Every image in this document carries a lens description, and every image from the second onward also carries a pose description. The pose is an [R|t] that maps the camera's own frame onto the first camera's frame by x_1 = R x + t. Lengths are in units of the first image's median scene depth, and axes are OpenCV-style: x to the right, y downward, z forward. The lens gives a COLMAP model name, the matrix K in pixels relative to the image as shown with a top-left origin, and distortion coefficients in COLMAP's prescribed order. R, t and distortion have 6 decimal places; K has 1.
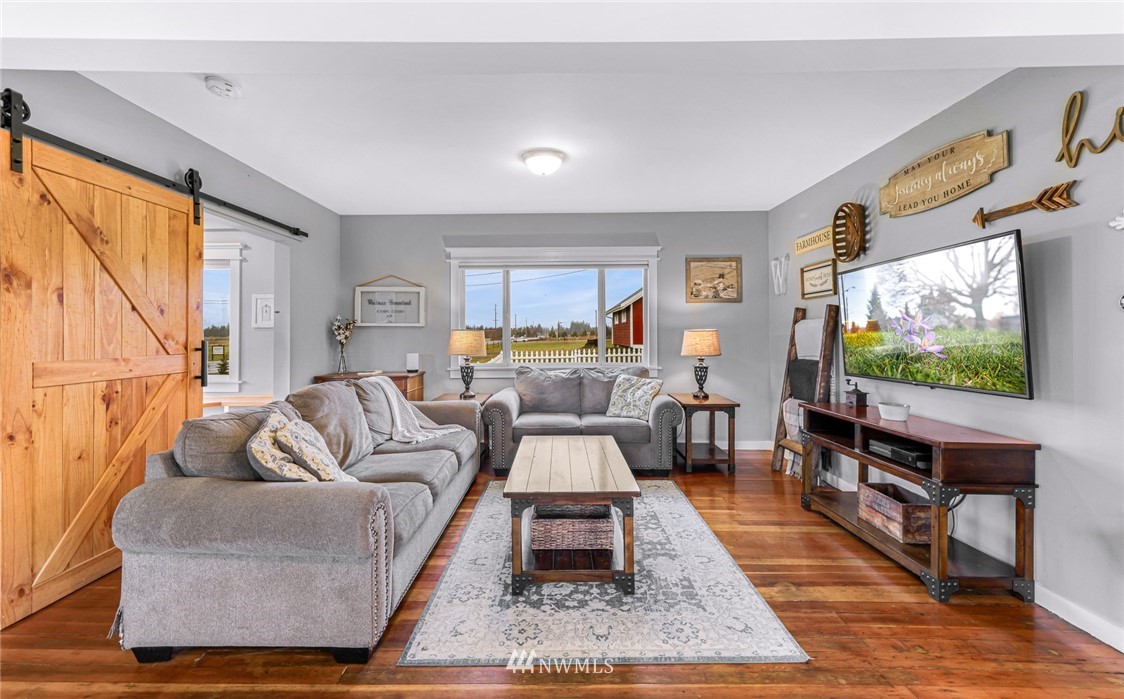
lens RADIAL K [[441.6, 0, 555.0], [0, 441.6, 328.3], [0, 0, 1]] dist [0.008951, -0.000280]
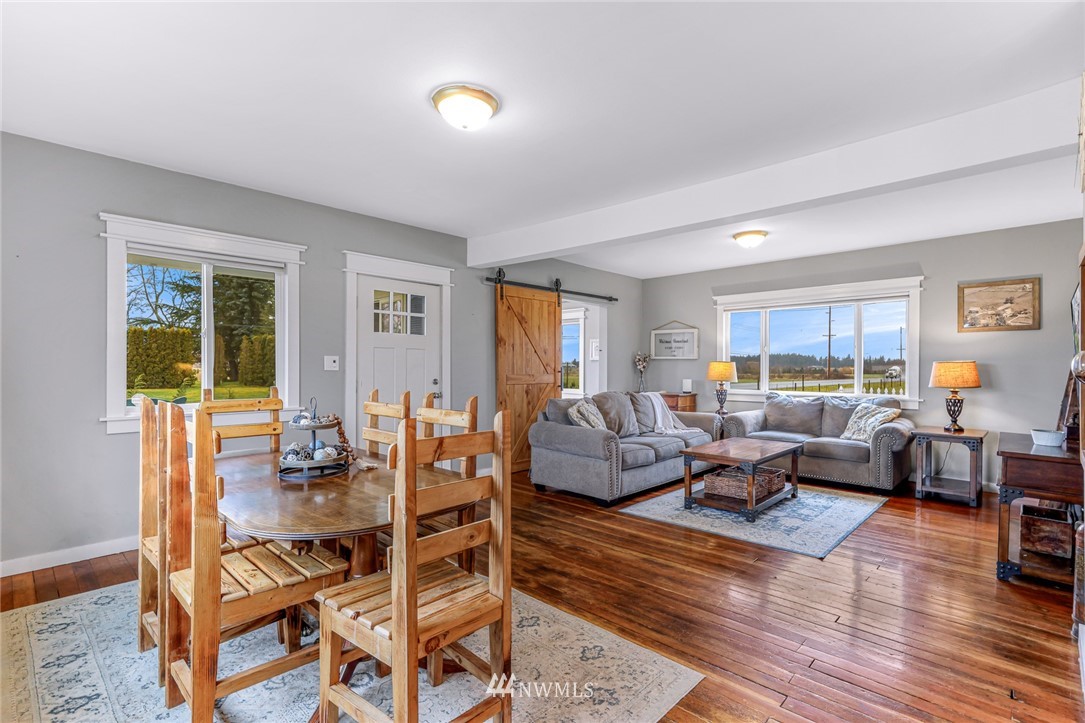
lens RADIAL K [[517.6, 0, 547.2], [0, 517.6, 368.1], [0, 0, 1]] dist [0.005635, 0.000635]
pose [[0.732292, 0.007713, -0.680947, 0.684108], [0.002714, 0.999895, 0.014245, -0.000610], [0.680986, -0.012280, 0.732194, -0.678931]]
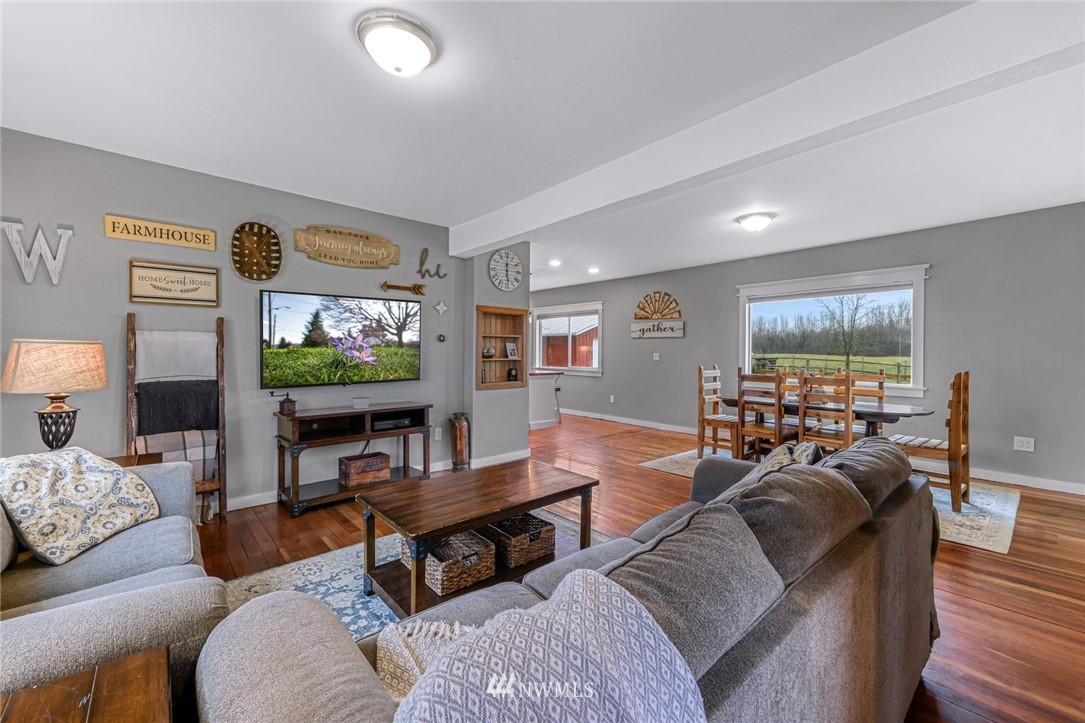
lens RADIAL K [[438.2, 0, 540.2], [0, 438.2, 351.0], [0, 0, 1]] dist [-0.003808, -0.000268]
pose [[-0.680964, 0.004233, 0.732305, -0.626660], [-0.007867, 0.999883, -0.013096, 0.028983], [-0.732275, -0.014679, -0.680851, 1.415581]]
